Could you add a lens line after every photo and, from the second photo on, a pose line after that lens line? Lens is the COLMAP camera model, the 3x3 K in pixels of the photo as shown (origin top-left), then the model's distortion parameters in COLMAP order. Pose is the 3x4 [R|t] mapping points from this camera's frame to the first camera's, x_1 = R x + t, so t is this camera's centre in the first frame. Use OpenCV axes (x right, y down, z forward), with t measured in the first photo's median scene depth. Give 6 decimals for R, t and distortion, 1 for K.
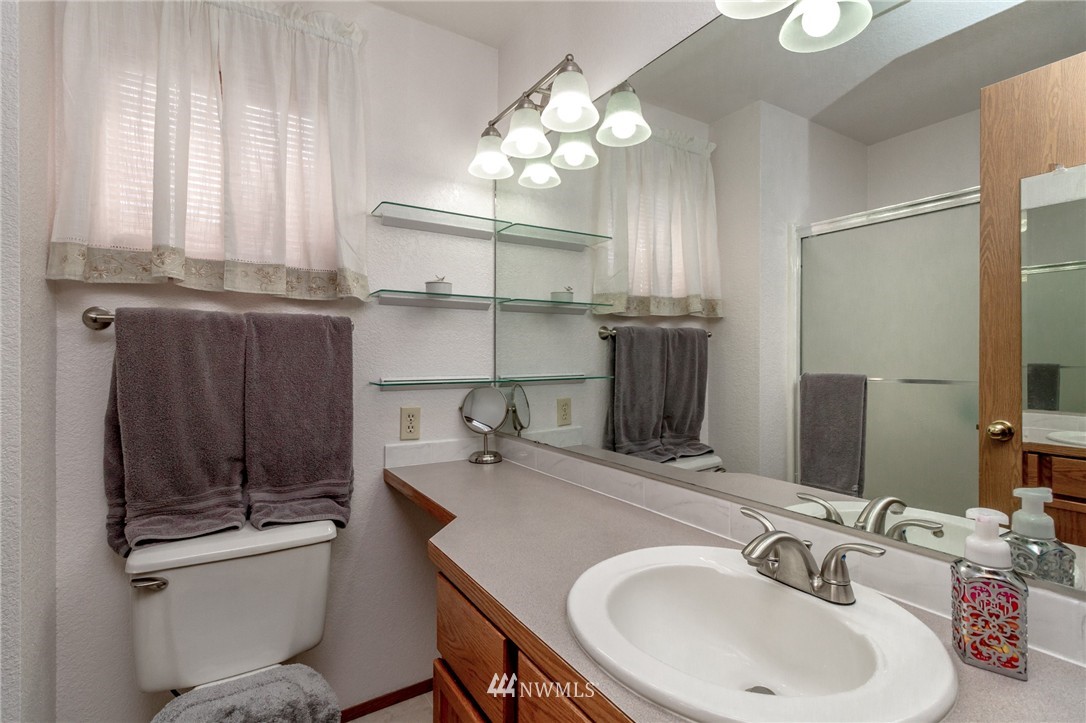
lens RADIAL K [[507.1, 0, 543.1], [0, 507.1, 357.9], [0, 0, 1]] dist [-0.000492, 0.000092]
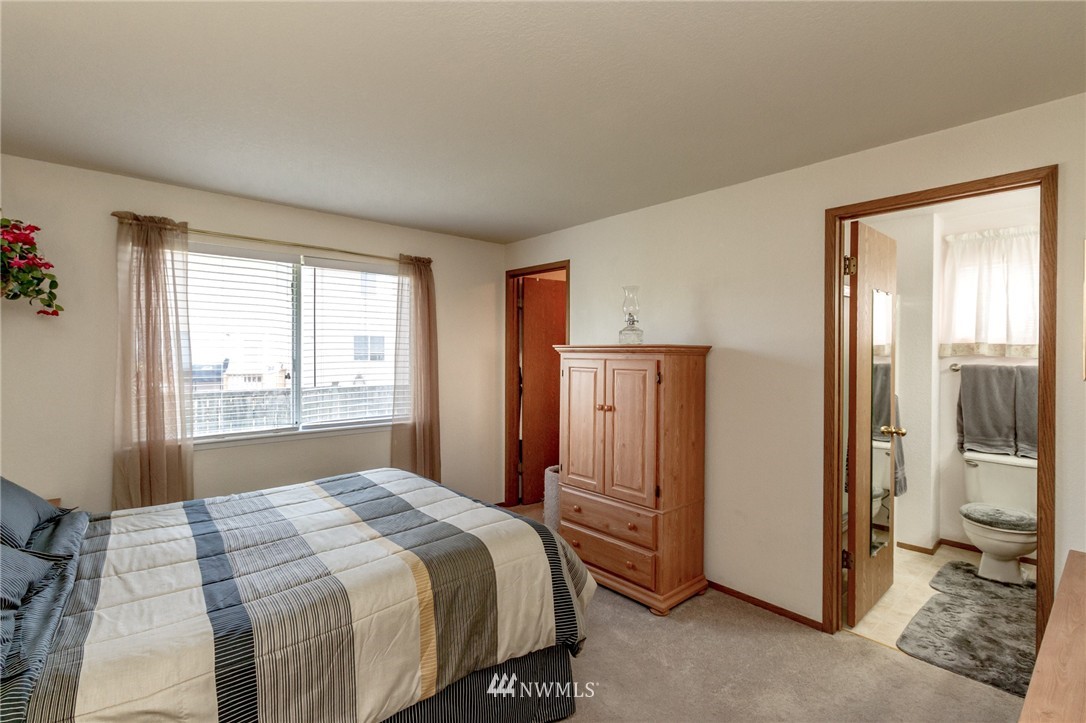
lens RADIAL K [[507.1, 0, 543.5], [0, 507.1, 359.2], [0, 0, 1]] dist [-0.000492, 0.000092]
pose [[0.171513, 0.018220, -0.985013, 1.443456], [0.001243, 0.999824, 0.018711, -0.177881], [0.985181, -0.004433, 0.171460, -1.666537]]
